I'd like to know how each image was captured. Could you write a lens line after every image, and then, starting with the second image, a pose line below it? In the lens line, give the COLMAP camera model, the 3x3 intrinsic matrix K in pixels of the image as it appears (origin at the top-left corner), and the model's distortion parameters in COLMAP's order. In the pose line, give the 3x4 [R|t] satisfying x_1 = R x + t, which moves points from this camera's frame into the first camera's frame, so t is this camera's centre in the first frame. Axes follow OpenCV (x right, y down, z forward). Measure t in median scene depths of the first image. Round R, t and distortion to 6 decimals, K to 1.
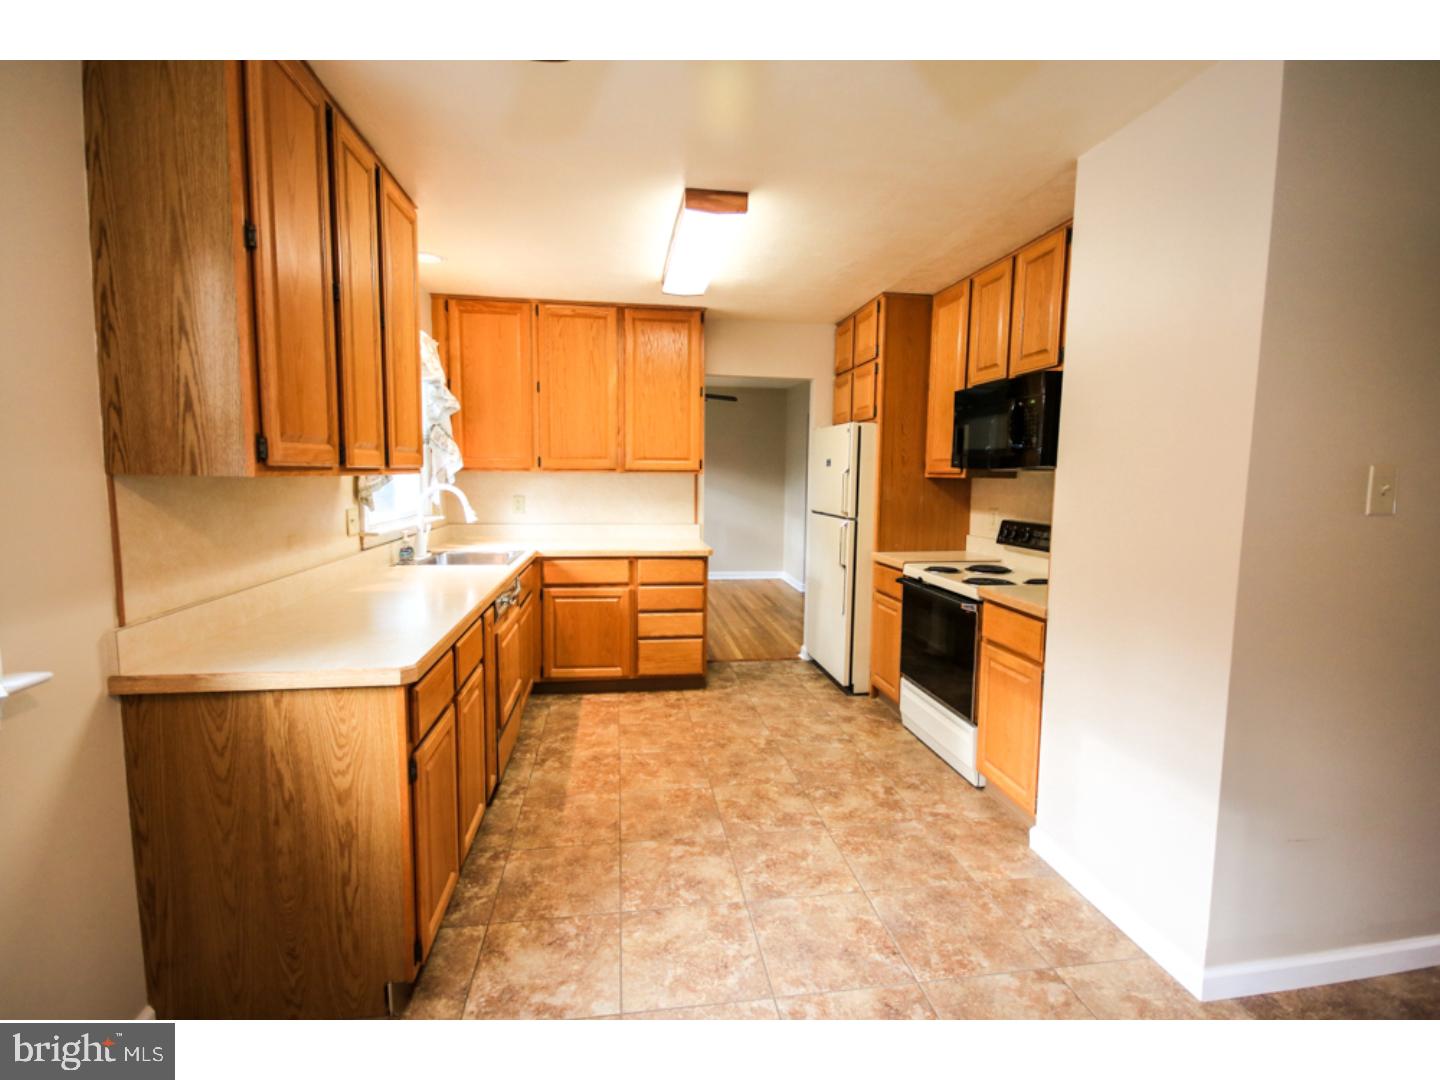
lens RADIAL K [[667.8, 0, 717.0], [0, 667.8, 541.2], [0, 0, 1]] dist [0.006216, 0.000920]
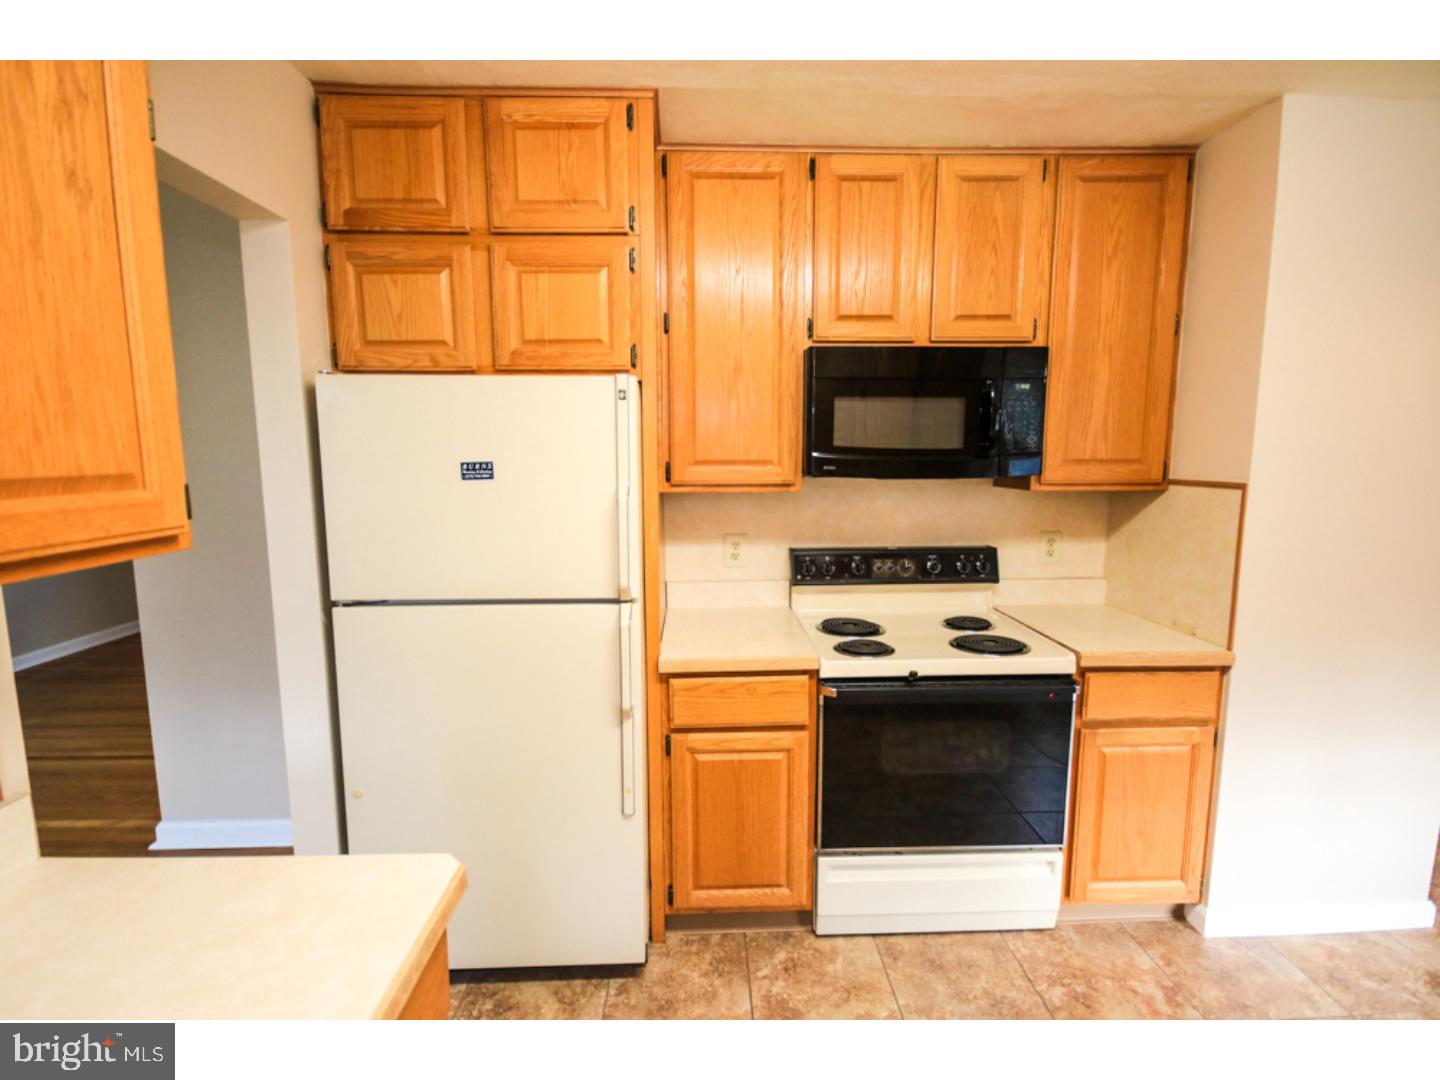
lens RADIAL K [[667.8, 0, 720.1], [0, 667.8, 534.4], [0, 0, 1]] dist [0.006216, 0.000920]
pose [[0.113961, -0.135880, 0.984149, -0.236301], [0.106622, 0.986554, 0.123866, -0.135102], [-0.987747, 0.090816, 0.126917, 0.967396]]
